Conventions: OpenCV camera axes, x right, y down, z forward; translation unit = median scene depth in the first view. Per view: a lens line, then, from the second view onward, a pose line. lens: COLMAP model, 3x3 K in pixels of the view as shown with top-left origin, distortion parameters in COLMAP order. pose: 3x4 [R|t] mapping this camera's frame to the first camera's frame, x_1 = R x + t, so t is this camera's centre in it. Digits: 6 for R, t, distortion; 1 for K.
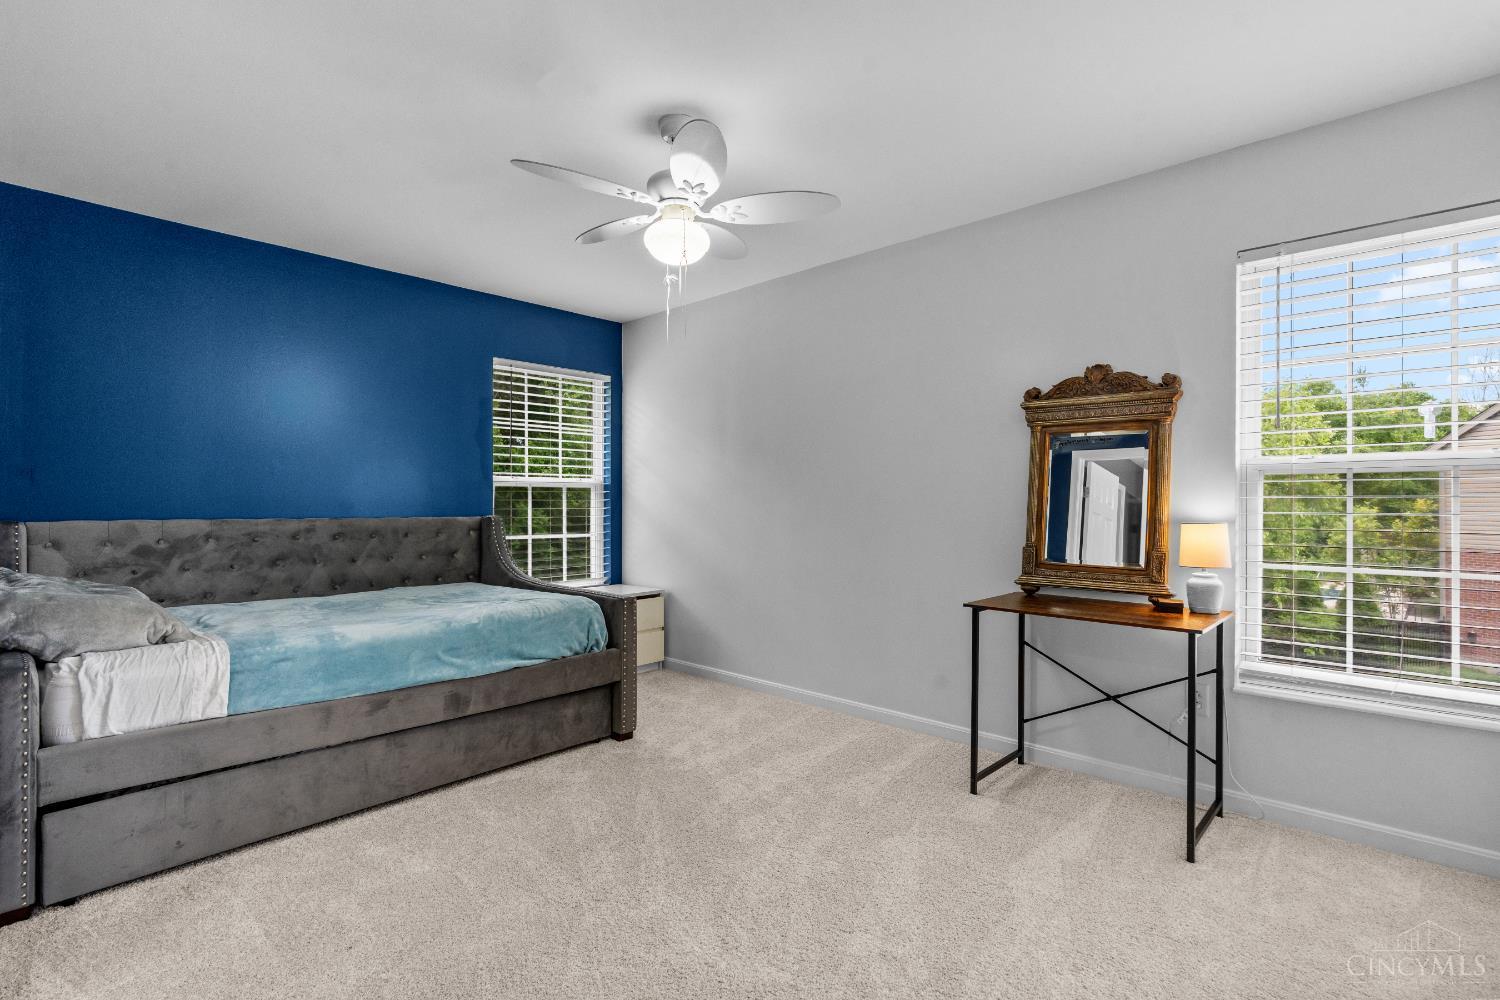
lens RADIAL K [[728.3, 0, 743.4], [0, 728.3, 498.4], [0, 0, 1]] dist [-0.005057, -0.000607]
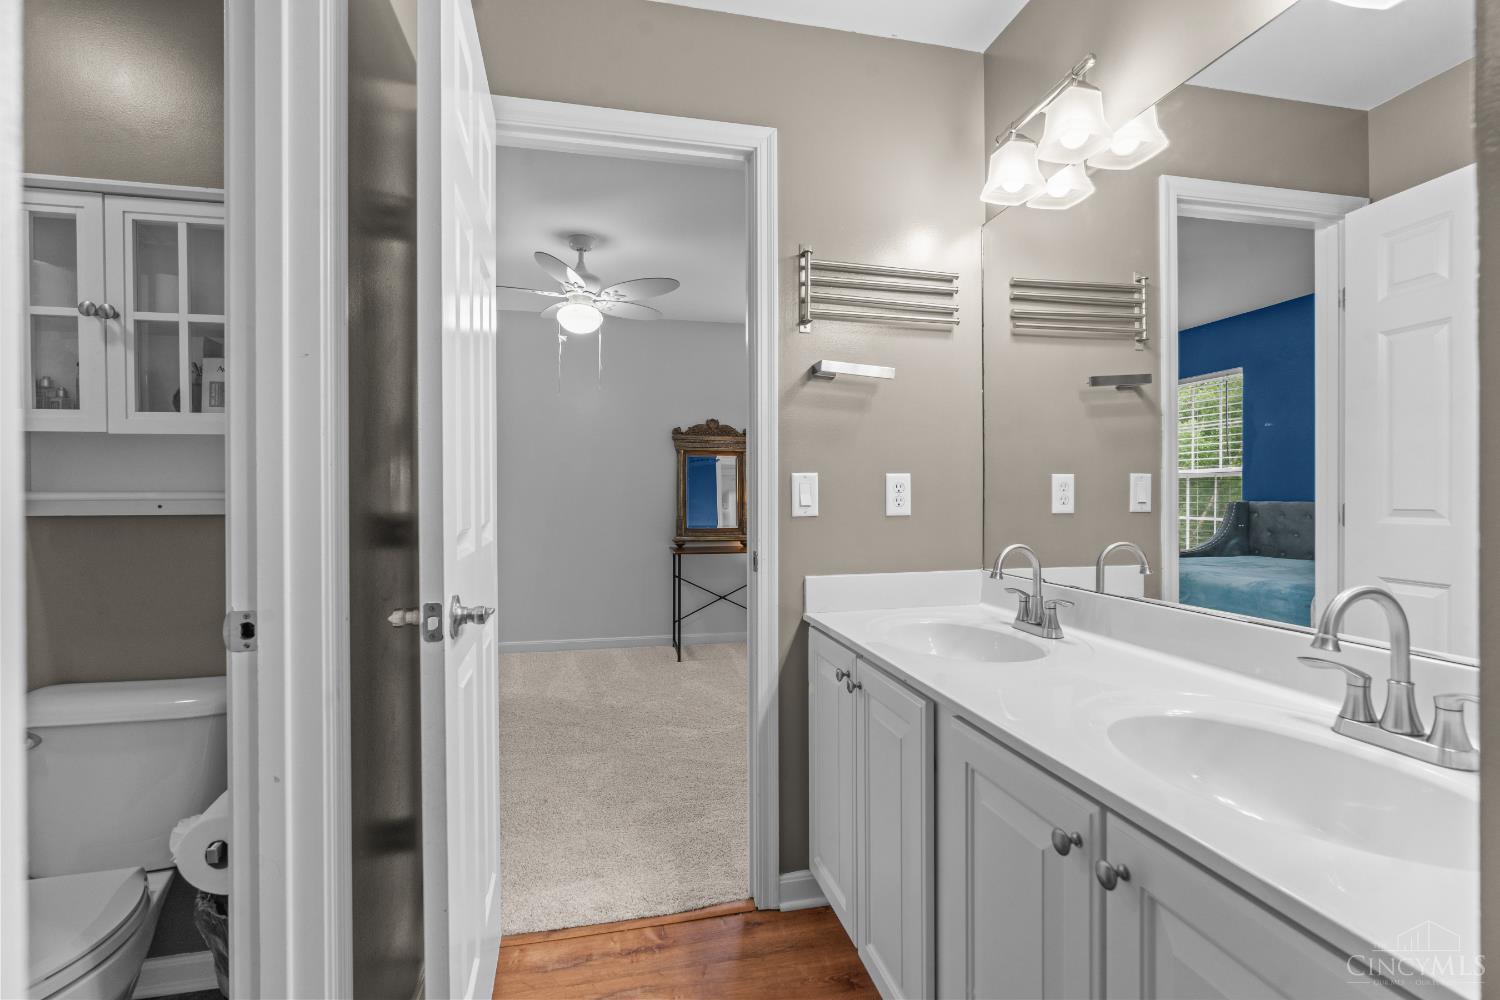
lens RADIAL K [[671.7, 0, 749.5], [0, 671.7, 501.7], [0, 0, 1]] dist [-0.003421, -0.001632]
pose [[0.572214, -0.009591, 0.820049, -0.850264], [0.007500, 0.999951, 0.006462, 0.014984], [-0.820070, 0.002452, 0.572257, -0.051781]]
